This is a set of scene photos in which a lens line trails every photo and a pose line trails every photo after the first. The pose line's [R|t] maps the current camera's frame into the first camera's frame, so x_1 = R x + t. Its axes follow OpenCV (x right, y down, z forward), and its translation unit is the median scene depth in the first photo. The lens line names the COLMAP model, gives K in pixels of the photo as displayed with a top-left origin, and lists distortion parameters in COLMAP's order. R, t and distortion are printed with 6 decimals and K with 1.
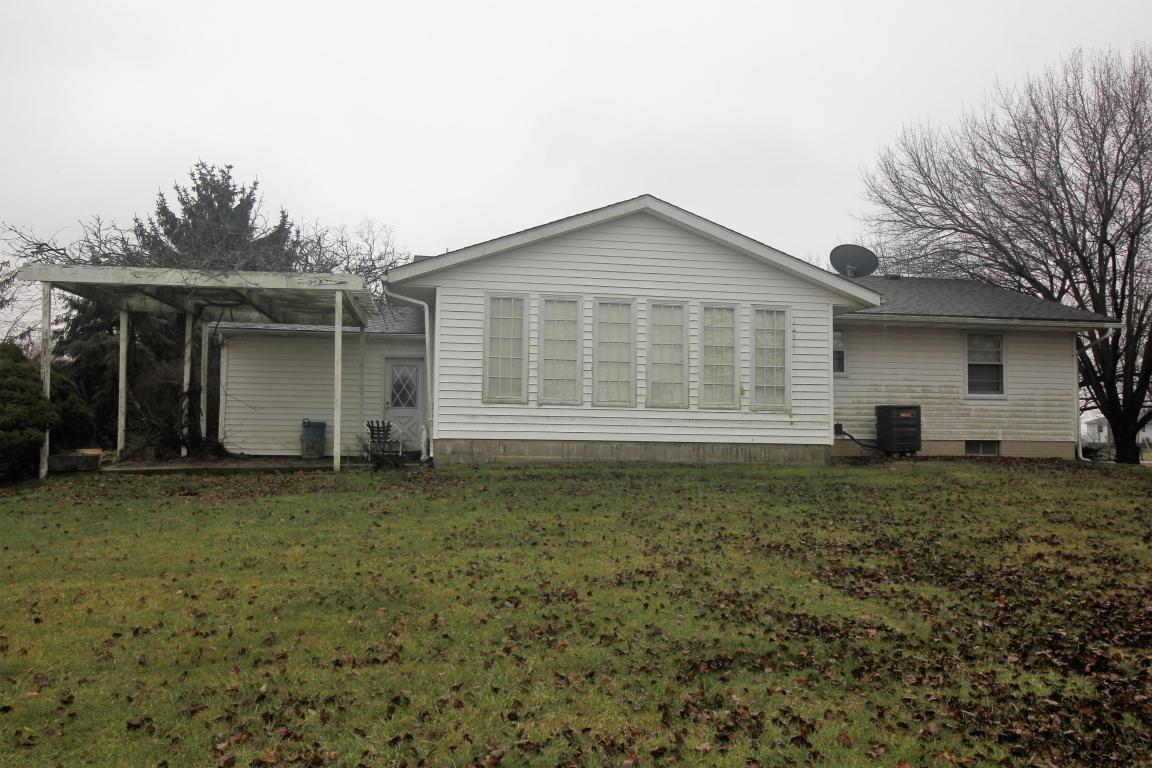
lens RADIAL K [[933.3, 0, 576.0], [0, 933.3, 384.0], [0, 0, 1]] dist [0.016167, -0.000384]
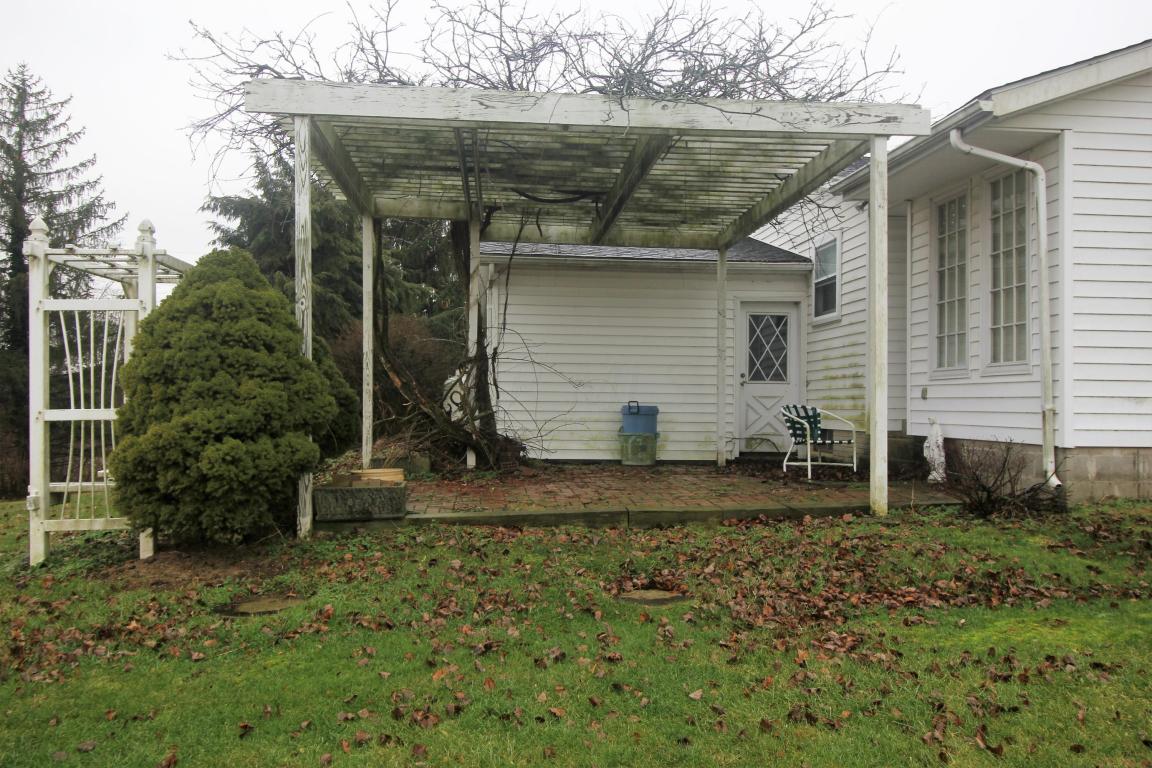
lens RADIAL K [[919.7, 0, 576.0], [0, 919.7, 384.0], [0, 0, 1]] dist [0.053590, 0.001278]
pose [[0.998244, -0.004587, -0.059054, -0.370137], [0.006266, 0.999580, 0.028287, 0.010865], [0.058899, -0.028607, 0.997854, 0.501293]]
